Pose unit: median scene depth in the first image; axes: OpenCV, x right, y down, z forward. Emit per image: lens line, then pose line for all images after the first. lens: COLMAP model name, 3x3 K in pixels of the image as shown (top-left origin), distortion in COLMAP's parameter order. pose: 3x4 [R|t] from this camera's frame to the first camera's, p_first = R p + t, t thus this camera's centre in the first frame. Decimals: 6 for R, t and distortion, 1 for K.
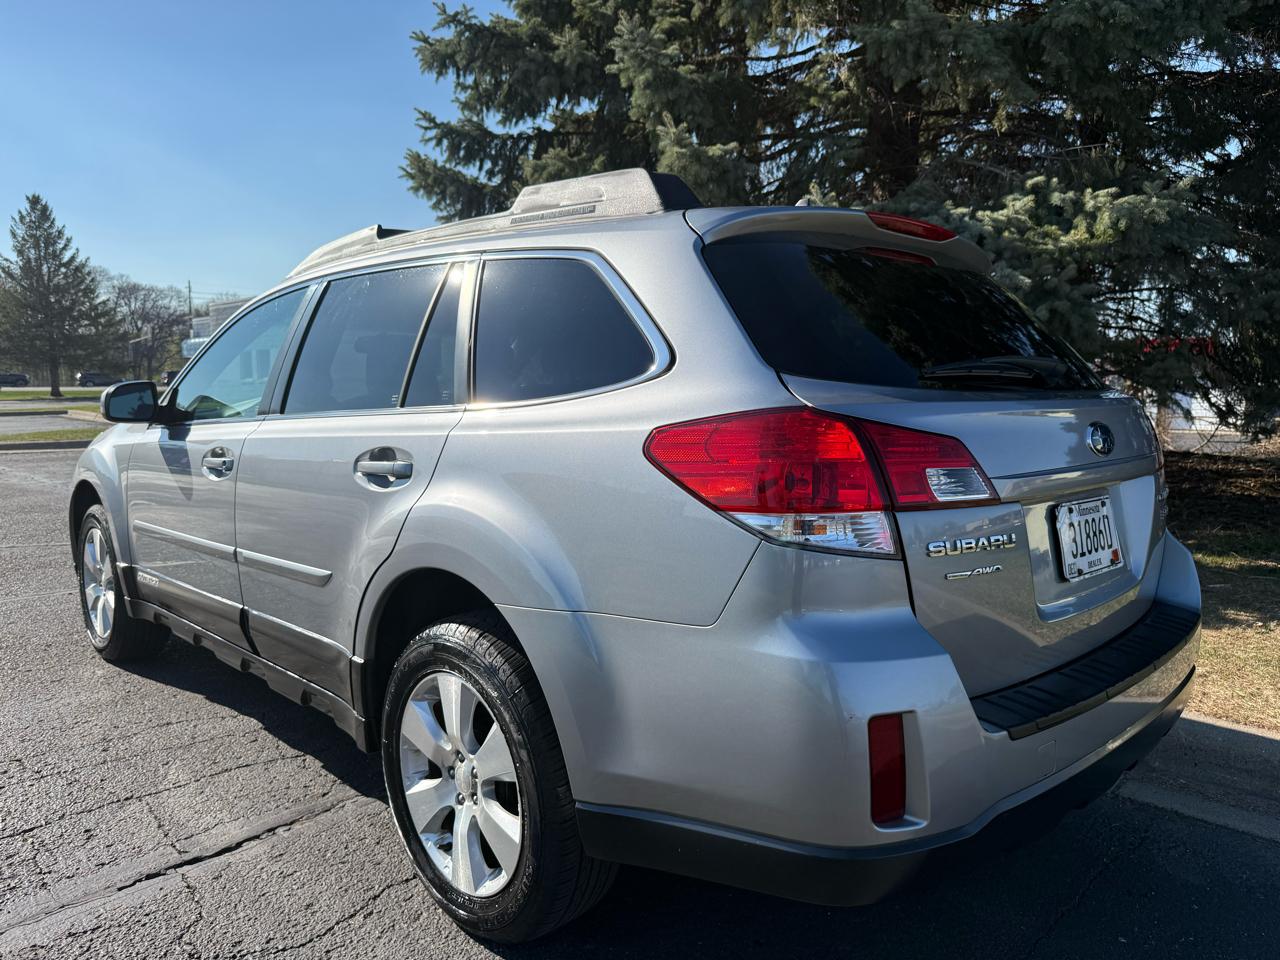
lens RADIAL K [[911.5, 0, 645.5], [0, 911.5, 473.5], [0, 0, 1]] dist [0.013011, -0.019135]
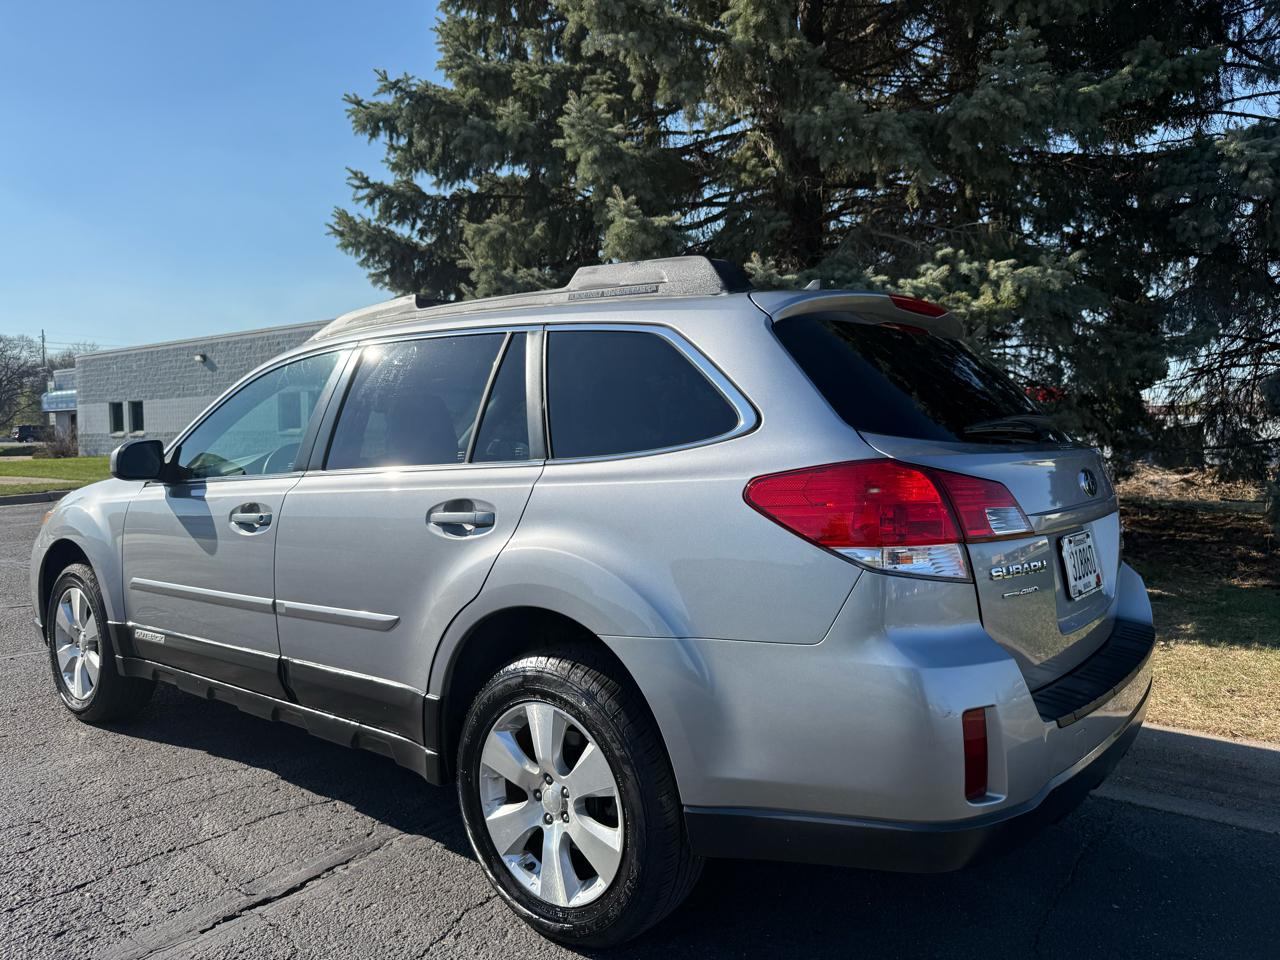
lens RADIAL K [[911.5, 0, 641.2], [0, 911.5, 476.3], [0, 0, 1]] dist [0.013011, -0.019135]
pose [[0.992238, -0.014084, 0.123550, -0.183003], [0.020394, 0.998543, -0.049960, 0.002336], [-0.122666, 0.052092, 0.991080, -0.100444]]
